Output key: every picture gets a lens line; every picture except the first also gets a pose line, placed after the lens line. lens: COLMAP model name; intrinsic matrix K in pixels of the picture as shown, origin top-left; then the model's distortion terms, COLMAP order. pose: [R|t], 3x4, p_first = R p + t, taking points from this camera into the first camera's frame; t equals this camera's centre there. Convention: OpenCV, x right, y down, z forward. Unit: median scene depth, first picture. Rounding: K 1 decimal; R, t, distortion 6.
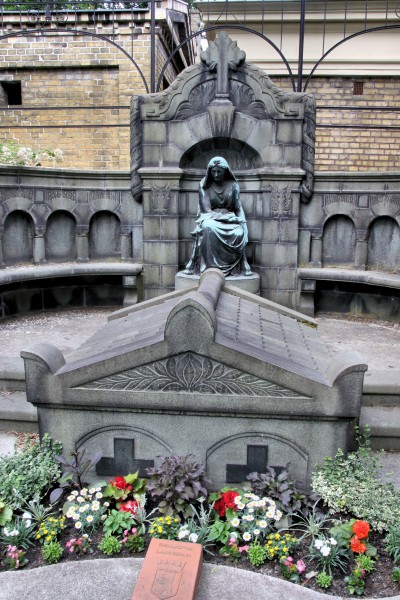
lens RADIAL K [[515.3, 0, 200.0], [0, 515.3, 297.6], [0, 0, 1]] dist [-0.074389, 0.008333]
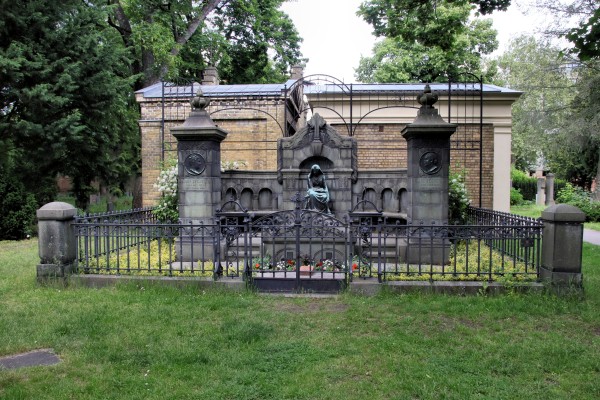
lens RADIAL K [[515.3, 0, 300.3], [0, 515.3, 200.4], [0, 0, 1]] dist [-0.074389, 0.008333]
pose [[0.999875, -0.015480, 0.003277, -0.043381], [0.015797, 0.988494, -0.150434, 0.231757], [-0.000910, 0.150467, 0.988615, -1.254963]]
